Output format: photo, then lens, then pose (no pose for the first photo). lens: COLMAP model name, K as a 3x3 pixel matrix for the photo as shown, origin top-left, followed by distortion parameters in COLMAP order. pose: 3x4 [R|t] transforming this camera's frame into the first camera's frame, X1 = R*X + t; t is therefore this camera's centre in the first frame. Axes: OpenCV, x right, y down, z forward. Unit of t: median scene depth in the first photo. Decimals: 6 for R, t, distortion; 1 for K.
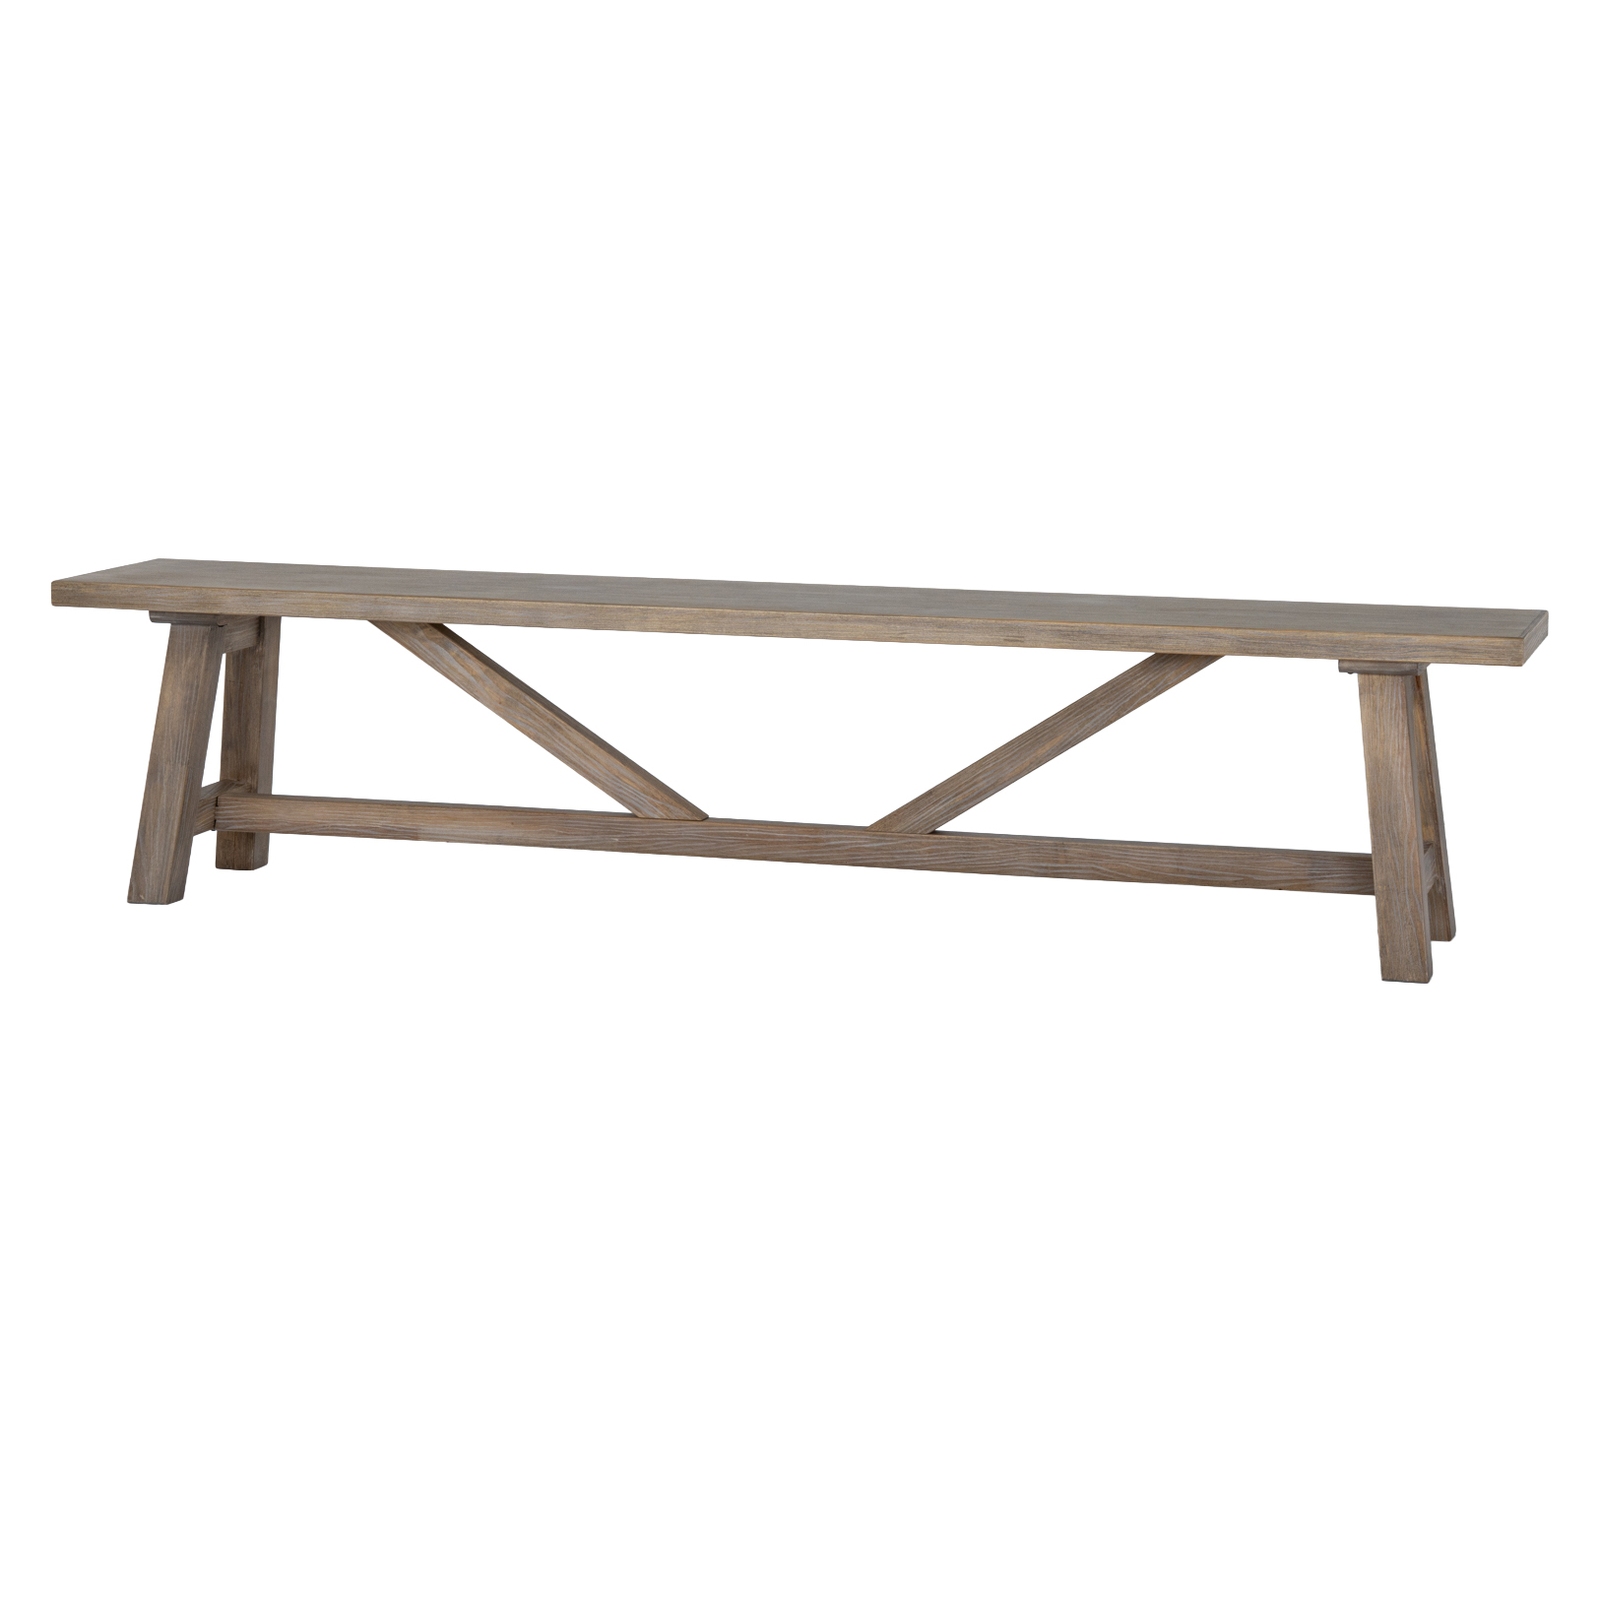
lens RADIAL K [[3690.8, 0, 799.9], [0, 3690.8, 797.0], [0, 0, 1]] dist [-0.030955, 0.000000]
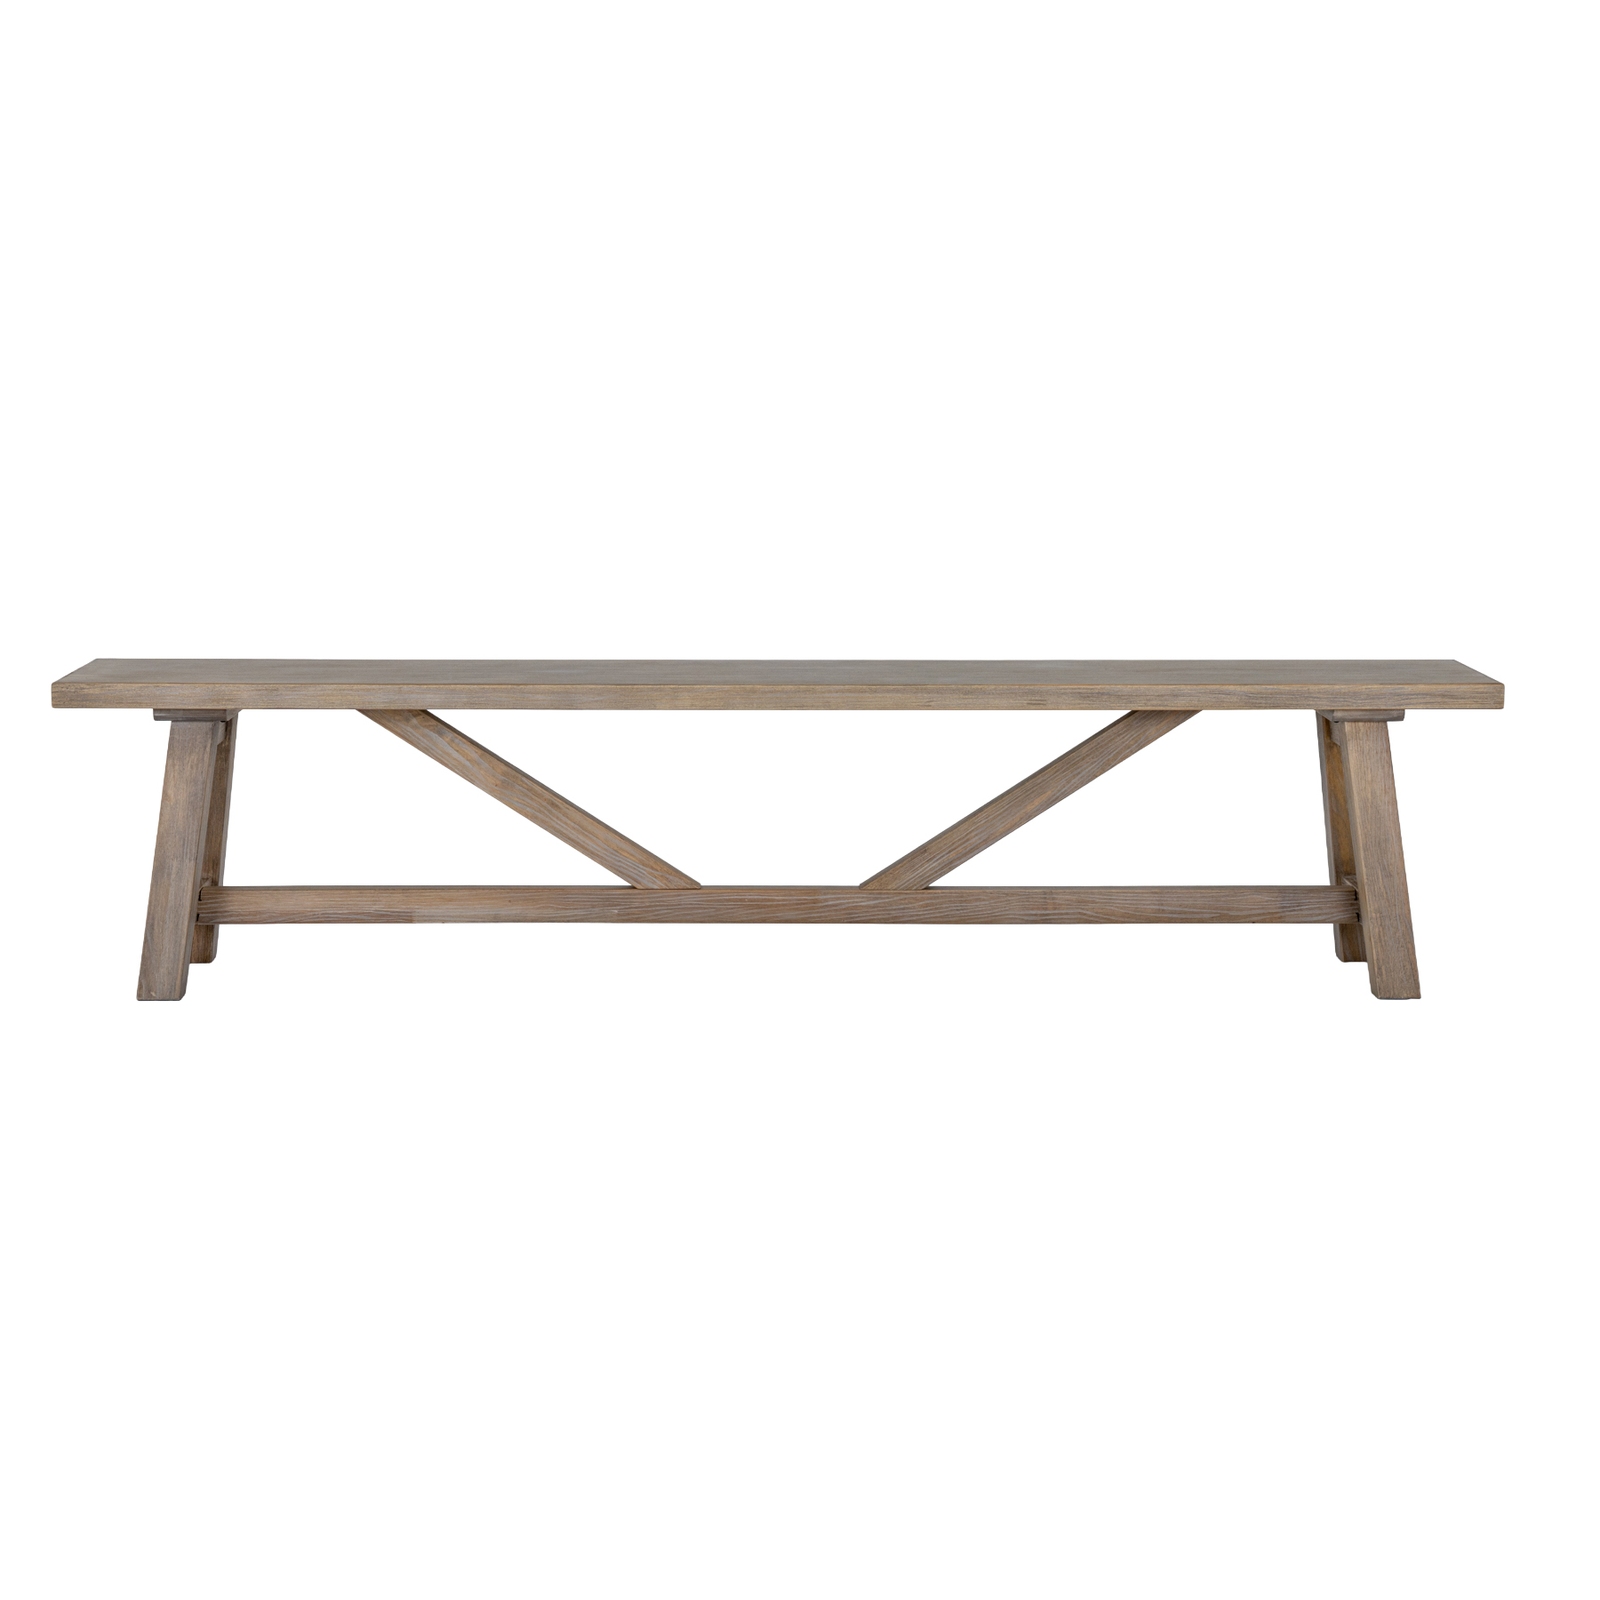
lens RADIAL K [[3690.8, 0, 798.7], [0, 3690.8, 801.6], [0, 0, 1]] dist [-0.030955, 0.000000]
pose [[0.963218, -0.045608, 0.264824, -0.279863], [0.050430, 0.998662, -0.011436, -0.004926], [-0.263948, 0.024371, 0.964229, -0.016634]]
